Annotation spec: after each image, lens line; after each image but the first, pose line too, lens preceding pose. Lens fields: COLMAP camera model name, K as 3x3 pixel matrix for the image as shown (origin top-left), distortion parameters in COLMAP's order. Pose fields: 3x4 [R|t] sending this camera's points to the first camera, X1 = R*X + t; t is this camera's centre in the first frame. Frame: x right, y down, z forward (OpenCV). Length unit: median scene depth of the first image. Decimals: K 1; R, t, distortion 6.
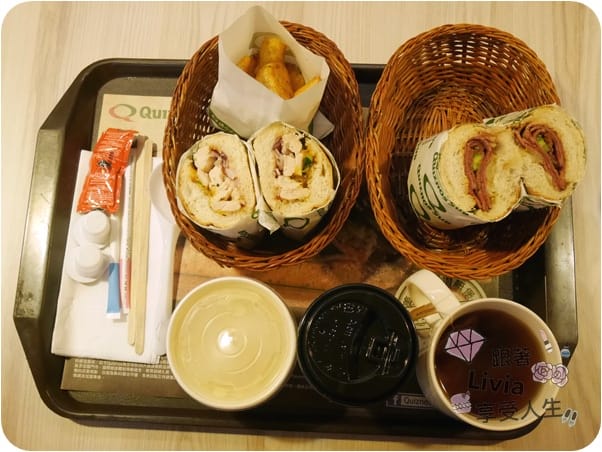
lens RADIAL K [[701.8, 0, 301.9], [0, 701.8, 225.5], [0, 0, 1]] dist [0.005314, 0.000000]
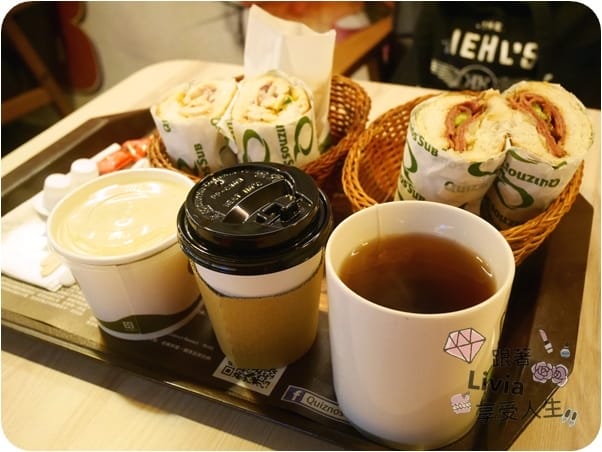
lens RADIAL K [[639.2, 0, 299.7], [0, 639.2, 226.5], [0, 0, 1]] dist [-0.006774, 0.000000]
pose [[0.930089, 0.195990, -0.310679, 0.339070], [-0.350403, 0.727185, -0.590271, 0.563310], [0.110234, 0.657868, 0.745022, 0.463272]]
